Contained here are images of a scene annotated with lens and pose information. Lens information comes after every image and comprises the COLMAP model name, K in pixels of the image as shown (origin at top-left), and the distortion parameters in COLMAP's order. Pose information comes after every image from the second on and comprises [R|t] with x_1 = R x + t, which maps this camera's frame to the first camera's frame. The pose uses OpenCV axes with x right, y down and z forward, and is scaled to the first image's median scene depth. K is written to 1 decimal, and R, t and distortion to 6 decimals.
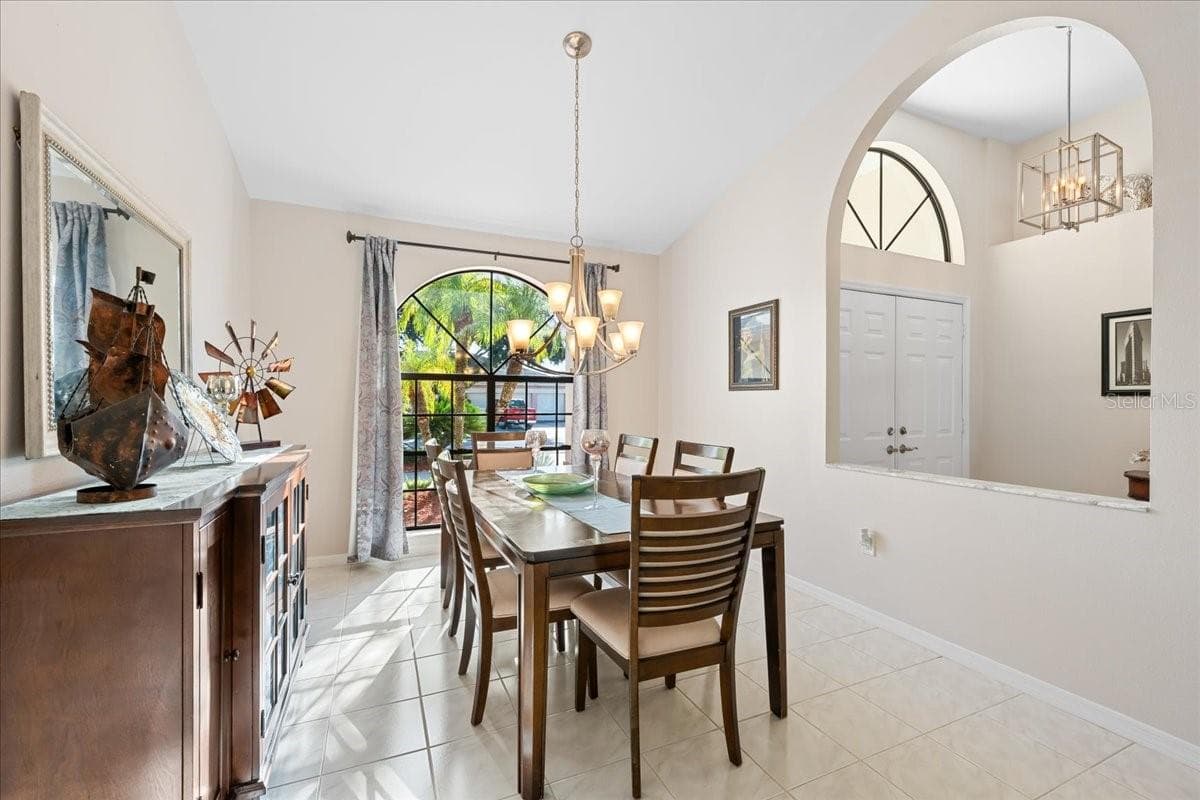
lens RADIAL K [[520.6, 0, 600.0], [0, 520.6, 400.0], [0, 0, 1]] dist [-0.000003, 0.000048]
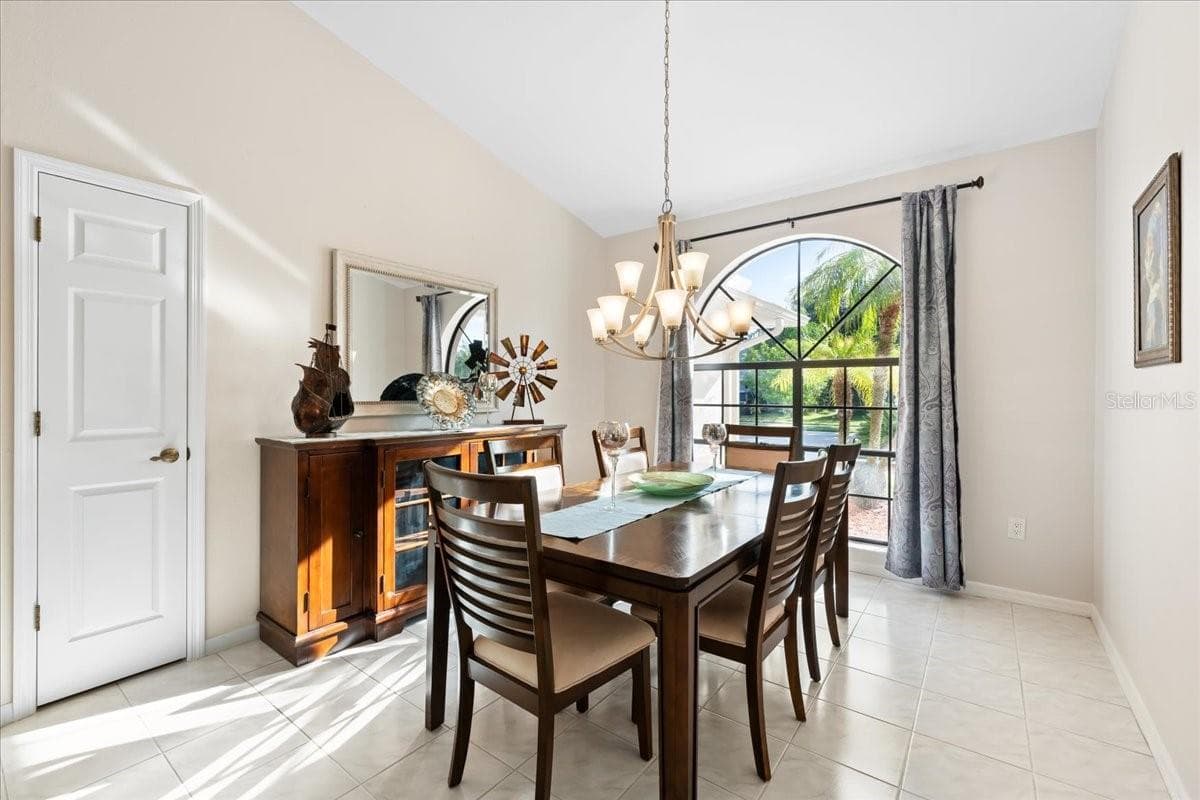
lens RADIAL K [[508.4, 0, 565.0], [0, 508.4, 388.1], [0, 0, 1]] dist [0.000519, 0.000109]
pose [[0.453240, -0.005521, -0.891372, 0.614618], [0.003168, 0.999984, -0.004583, 0.001324], [0.891383, -0.000746, 0.453250, 0.452267]]
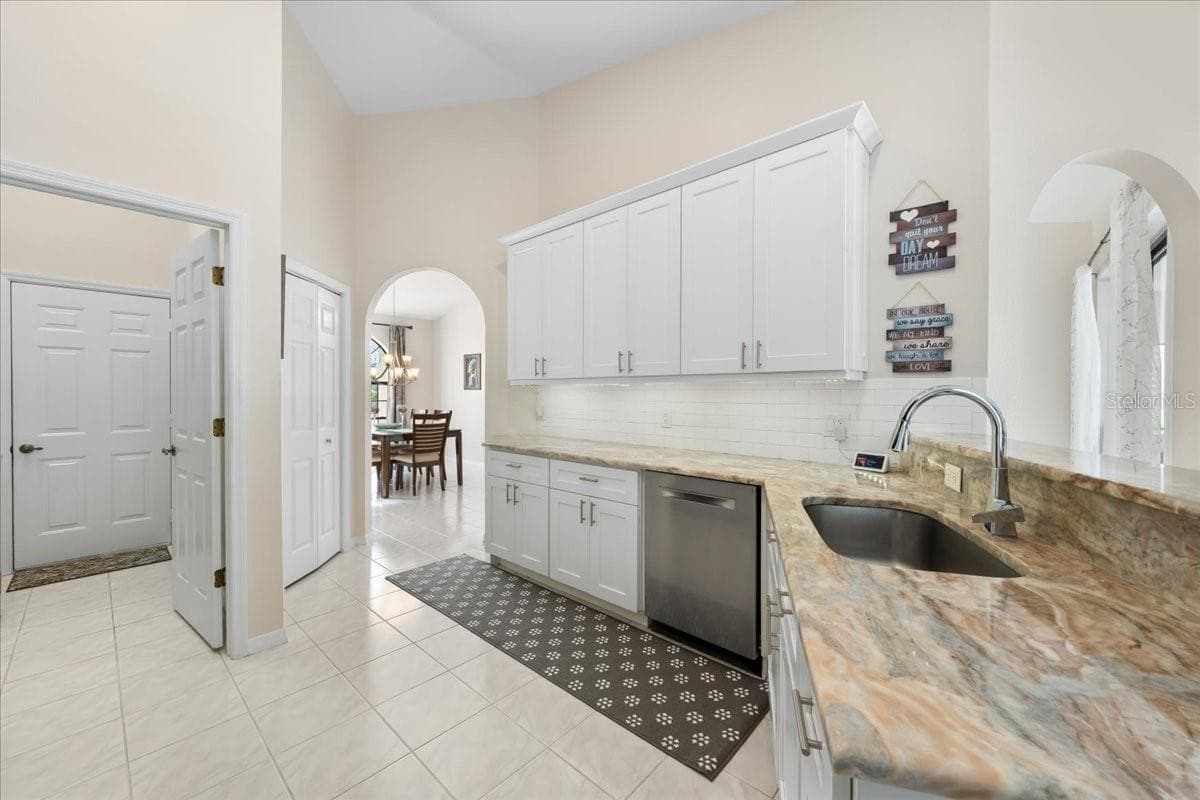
lens RADIAL K [[459.9, 0, 611.1], [0, 459.9, 397.3], [0, 0, 1]] dist [-0.001145, 0.000082]
pose [[0.907858, -0.003657, 0.419263, -0.020407], [-0.001989, 0.999913, 0.013028, -0.017816], [-0.419274, -0.012662, 0.907771, -1.593902]]
